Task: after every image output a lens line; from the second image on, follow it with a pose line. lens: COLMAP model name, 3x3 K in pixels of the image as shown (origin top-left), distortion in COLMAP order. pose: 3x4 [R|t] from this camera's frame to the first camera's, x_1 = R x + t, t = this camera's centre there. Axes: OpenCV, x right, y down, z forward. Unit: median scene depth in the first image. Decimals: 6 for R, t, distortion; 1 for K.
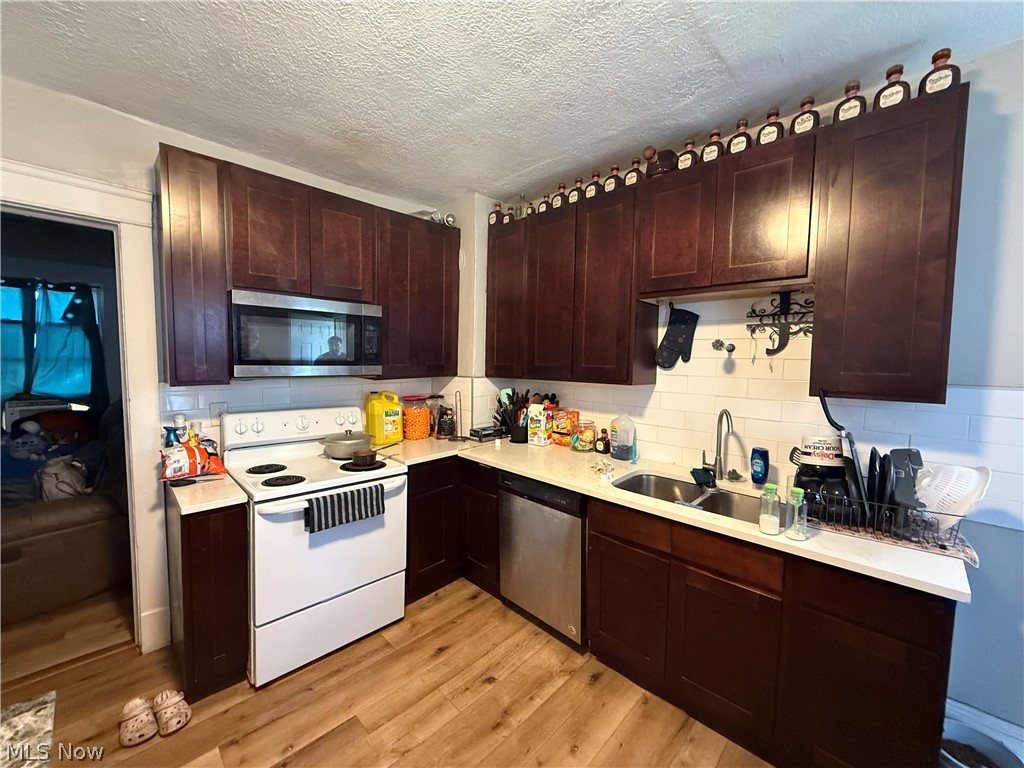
lens RADIAL K [[407.6, 0, 509.6], [0, 407.6, 383.3], [0, 0, 1]] dist [0.004470, -0.000596]
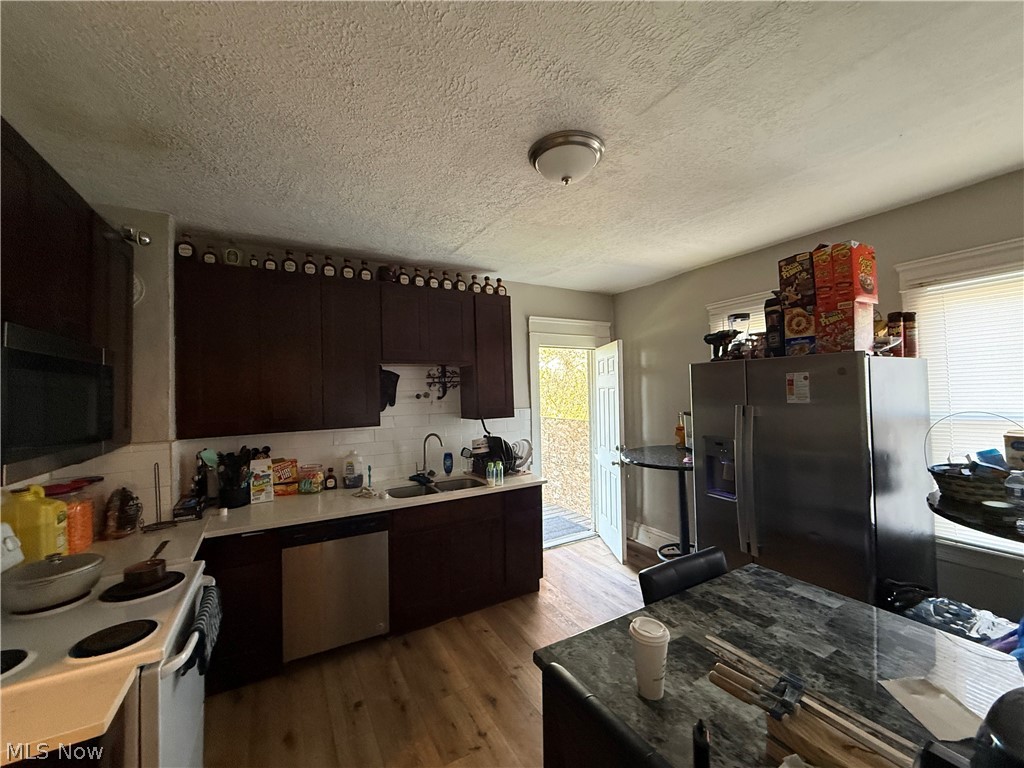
lens RADIAL K [[407.6, 0, 505.7], [0, 407.6, 383.6], [0, 0, 1]] dist [0.004470, -0.000596]
pose [[0.275598, -0.004096, 0.961264, -0.941710], [0.089722, 0.995735, -0.021481, -0.072860], [-0.957077, 0.092166, 0.274790, 0.224137]]
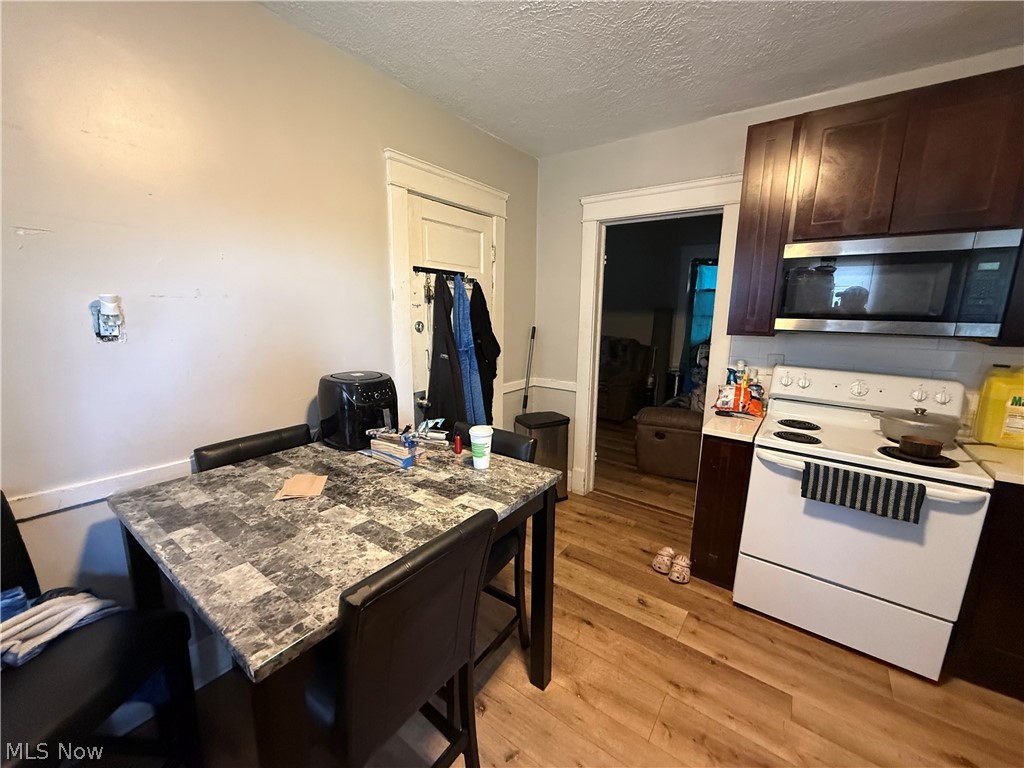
lens RADIAL K [[407.6, 0, 510.2], [0, 407.6, 382.8], [0, 0, 1]] dist [0.004470, -0.000596]
pose [[0.147858, 0.163530, -0.975395, 0.273280], [-0.075570, 0.985220, 0.153722, 0.010289], [0.986117, 0.050982, 0.158031, 0.153536]]
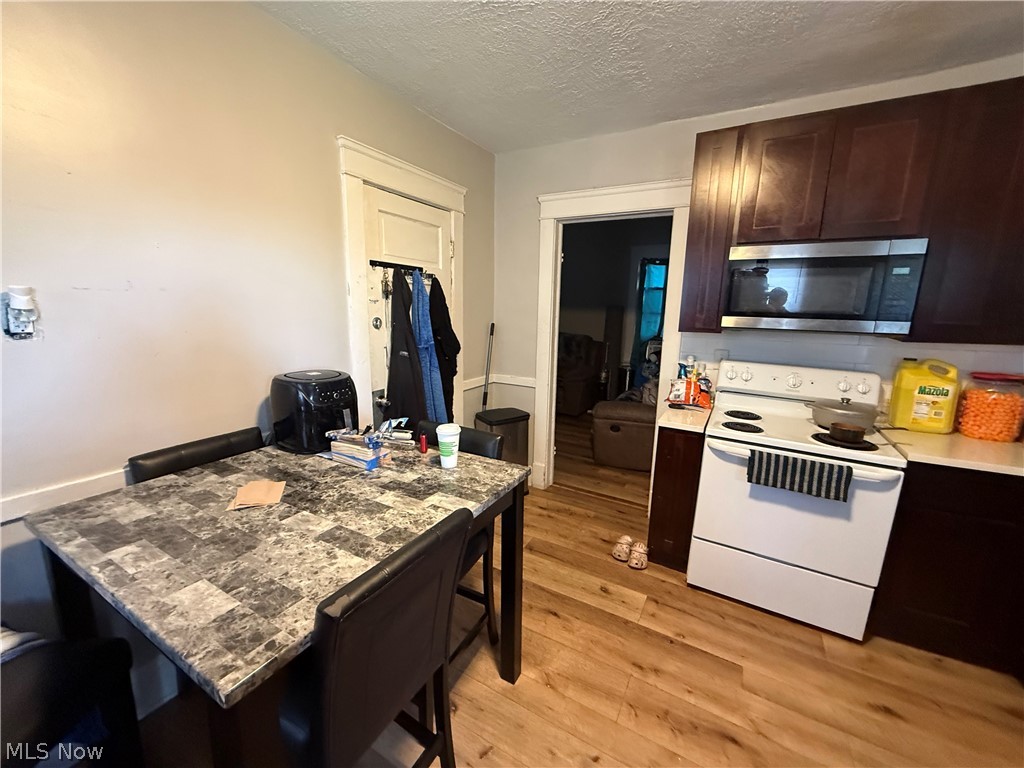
lens RADIAL K [[407.6, 0, 510.8], [0, 407.6, 383.1], [0, 0, 1]] dist [0.004470, -0.000596]
pose [[0.261733, 0.170117, -0.950029, 0.265893], [-0.079739, 0.984790, 0.154373, 0.010888], [0.961841, 0.035350, 0.271317, 0.128639]]
